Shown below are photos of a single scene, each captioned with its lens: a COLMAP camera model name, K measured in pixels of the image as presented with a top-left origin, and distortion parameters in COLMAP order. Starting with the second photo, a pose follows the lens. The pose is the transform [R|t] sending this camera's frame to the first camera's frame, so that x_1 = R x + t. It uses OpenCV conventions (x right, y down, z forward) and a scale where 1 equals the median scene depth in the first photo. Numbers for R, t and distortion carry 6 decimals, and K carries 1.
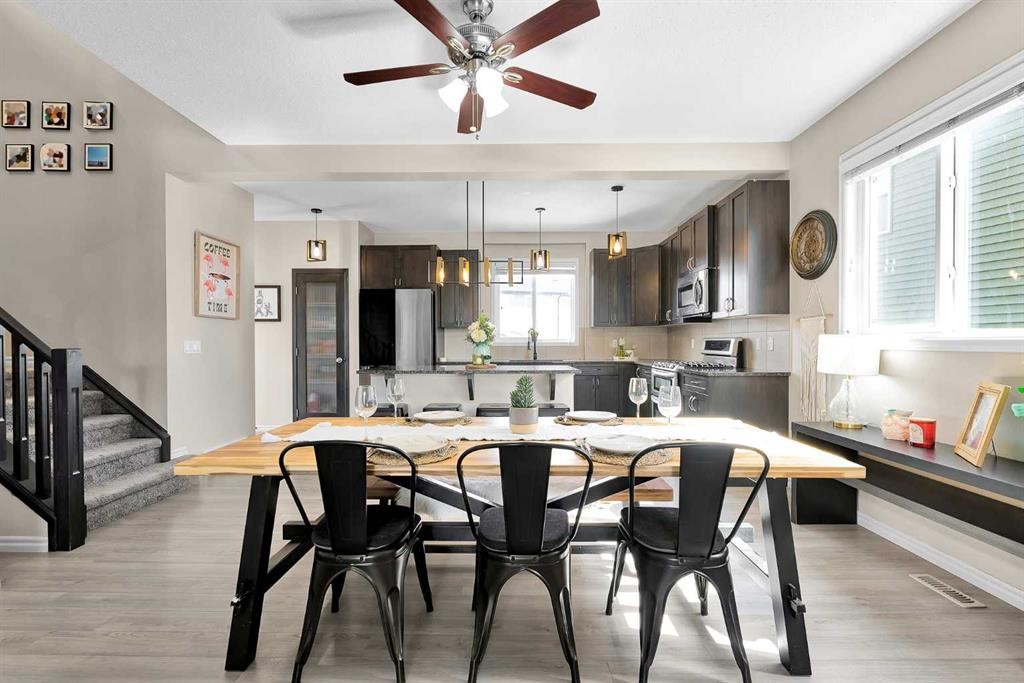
lens RADIAL K [[454.9, 0, 513.6], [0, 454.9, 347.1], [0, 0, 1]] dist [-0.002906, 0.000644]
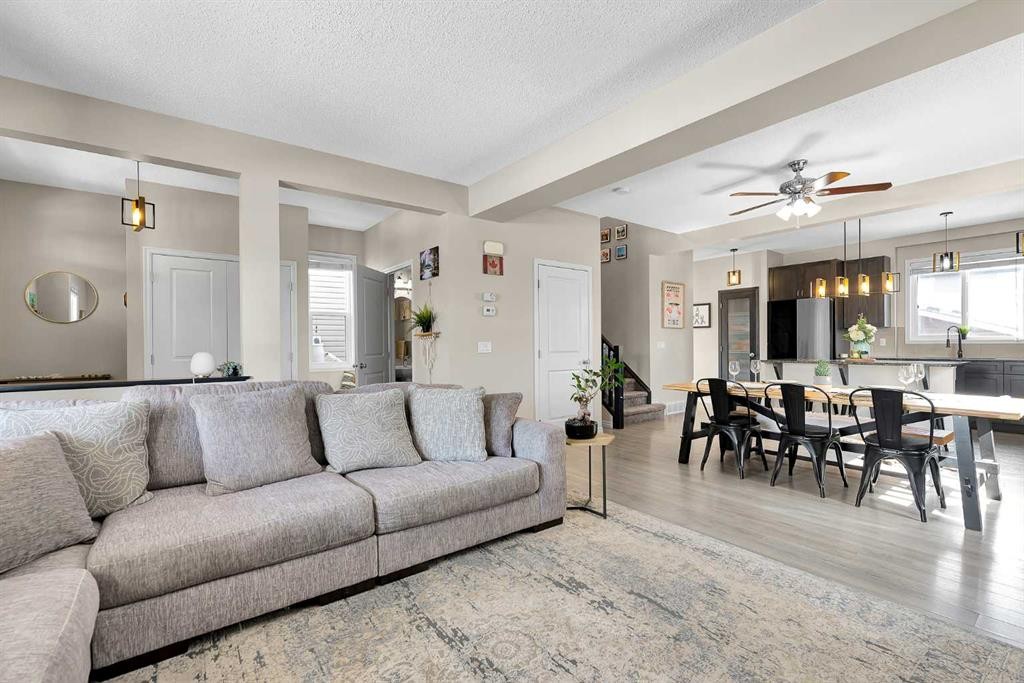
lens RADIAL K [[454.9, 0, 513.6], [0, 454.9, 347.1], [0, 0, 1]] dist [-0.002906, 0.000644]
pose [[0.617495, 0.001572, -0.786573, 0.350668], [-0.000155, 0.999998, 0.001877, 0.005056], [0.786575, -0.001037, 0.617494, -0.570433]]
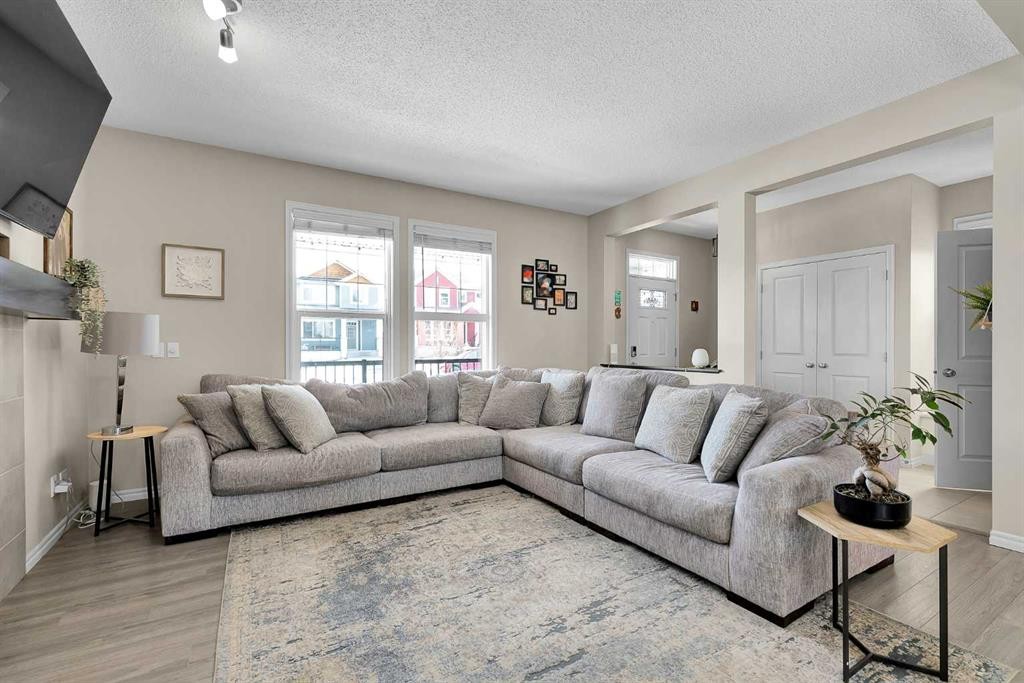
lens RADIAL K [[454.9, 0, 513.6], [0, 454.9, 347.1], [0, 0, 1]] dist [-0.002906, 0.000644]
pose [[-0.852866, 0.004409, -0.522111, 0.299843], [-0.001293, 0.999943, 0.010557, 0.000057], [0.522128, 0.009679, -0.852812, 0.161398]]
